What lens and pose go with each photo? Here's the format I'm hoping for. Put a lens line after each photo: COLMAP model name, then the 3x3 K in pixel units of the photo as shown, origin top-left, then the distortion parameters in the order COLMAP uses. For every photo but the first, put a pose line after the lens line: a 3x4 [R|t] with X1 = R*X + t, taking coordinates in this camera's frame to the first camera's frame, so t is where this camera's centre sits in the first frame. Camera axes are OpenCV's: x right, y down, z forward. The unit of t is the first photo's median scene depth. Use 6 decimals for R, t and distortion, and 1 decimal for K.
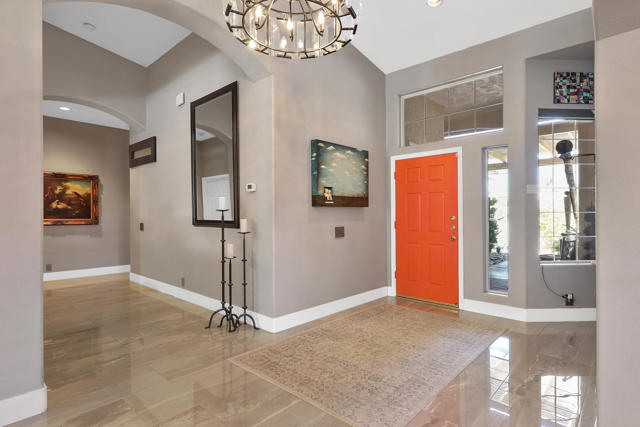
lens RADIAL K [[340.6, 0, 320.0], [0, 340.6, 213.5], [0, 0, 1]] dist [0.024016, 0.000001]
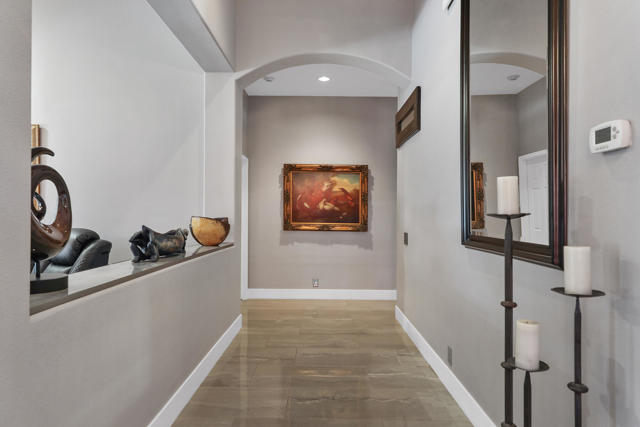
lens RADIAL K [[416.2, 0, 320.0], [0, 416.2, 213.5], [0, 0, 1]] dist [0.006900, 0.001052]
pose [[0.681018, 0.006868, -0.732234, -0.063640], [-0.011358, 0.999935, -0.001185, -0.004658], [0.732178, 0.009124, 0.681052, 0.338264]]
